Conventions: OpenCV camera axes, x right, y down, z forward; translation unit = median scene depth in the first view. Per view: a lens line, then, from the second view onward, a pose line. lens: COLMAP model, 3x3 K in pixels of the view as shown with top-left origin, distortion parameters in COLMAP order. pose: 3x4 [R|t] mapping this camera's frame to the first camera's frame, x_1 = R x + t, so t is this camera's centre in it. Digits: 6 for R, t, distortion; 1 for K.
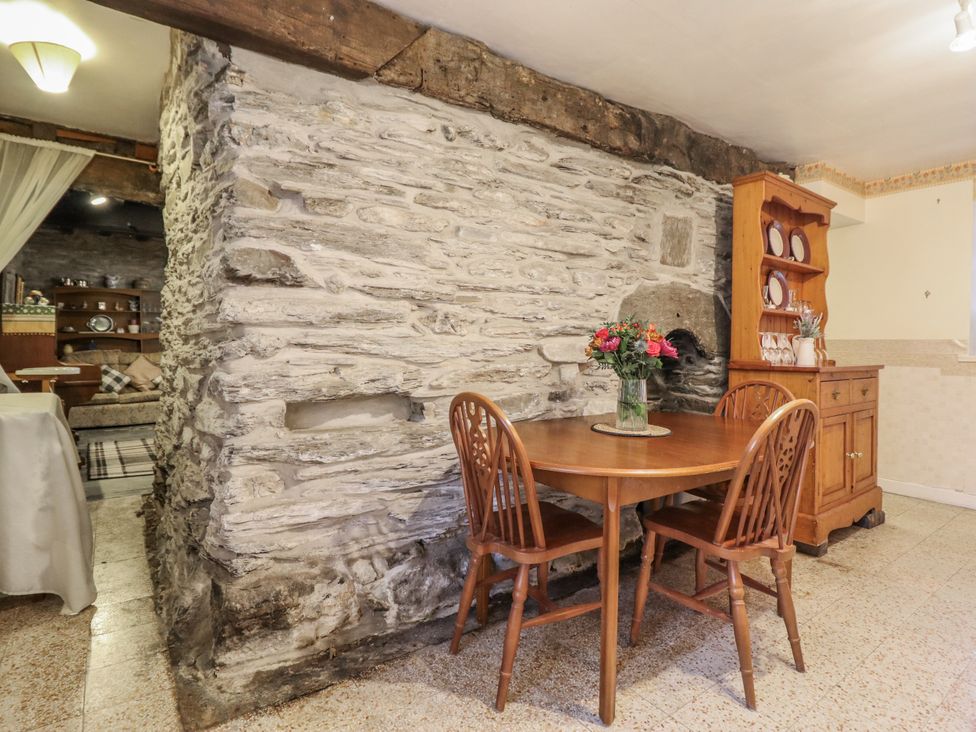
lens RADIAL K [[507.4, 0, 483.8], [0, 507.4, 353.4], [0, 0, 1]] dist [-0.001651, -0.014204]
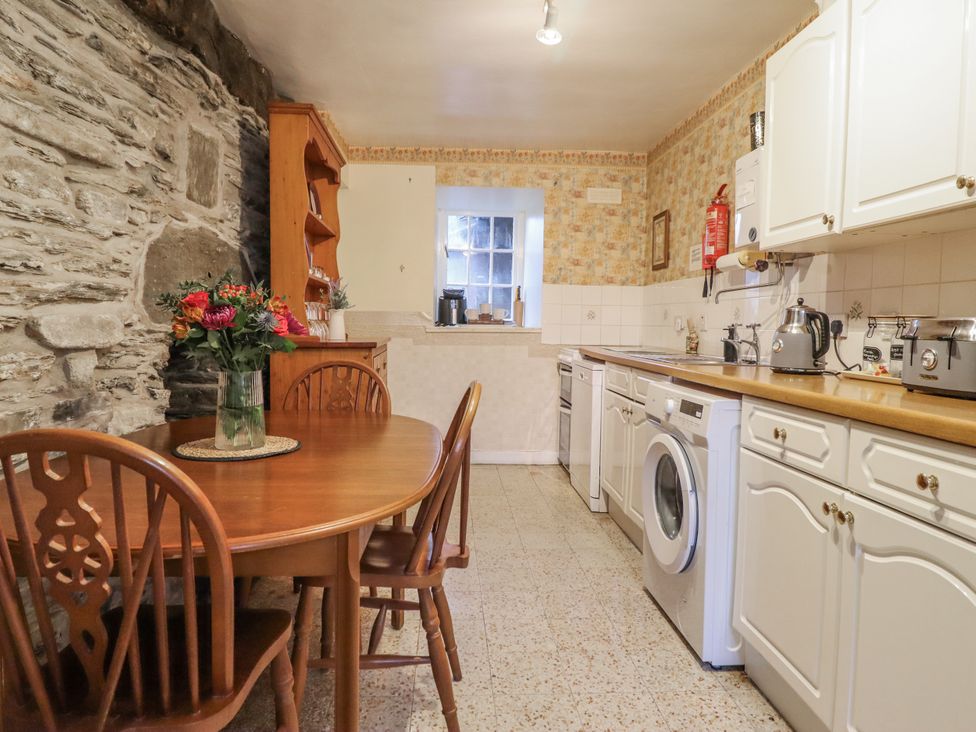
lens RADIAL K [[615.8, 0, 479.6], [0, 615.8, 349.1], [0, 0, 1]] dist [-0.001460, -0.004740]
pose [[0.535297, -0.042912, 0.843573, -0.164933], [0.008653, 0.998935, 0.045324, -0.008285], [-0.844620, -0.016962, 0.535098, 0.242979]]
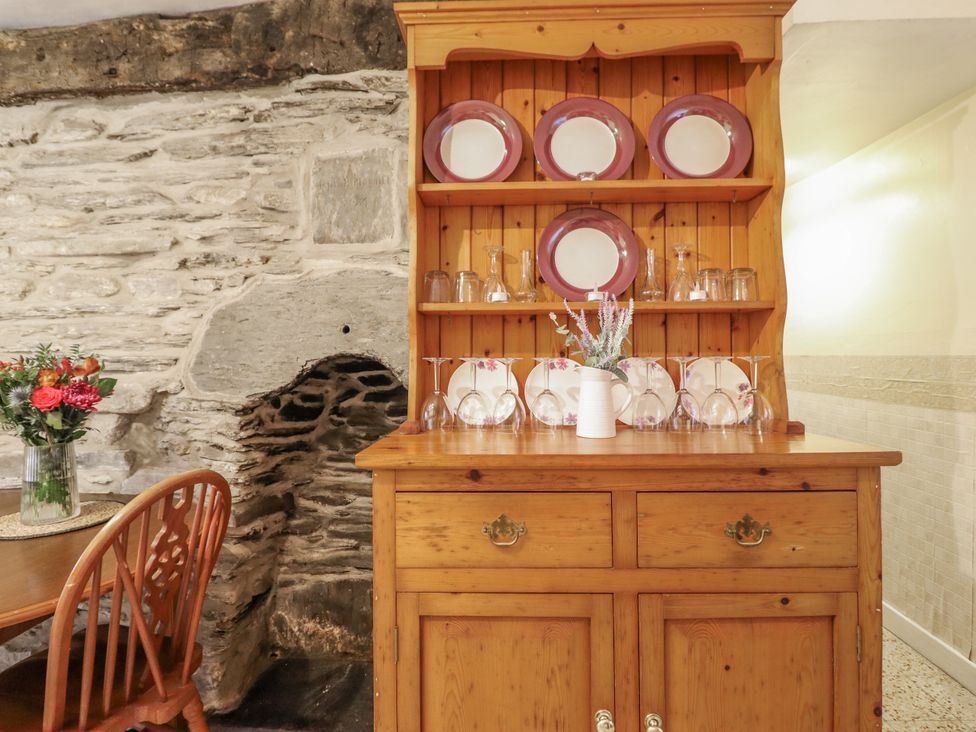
lens RADIAL K [[507.4, 0, 483.8], [0, 507.4, 353.4], [0, 0, 1]] dist [-0.001651, -0.014204]
pose [[0.786568, -0.025484, -0.616977, 0.949305], [0.008392, 0.999497, -0.030585, -0.034298], [0.617446, 0.018880, 0.786386, 0.736523]]
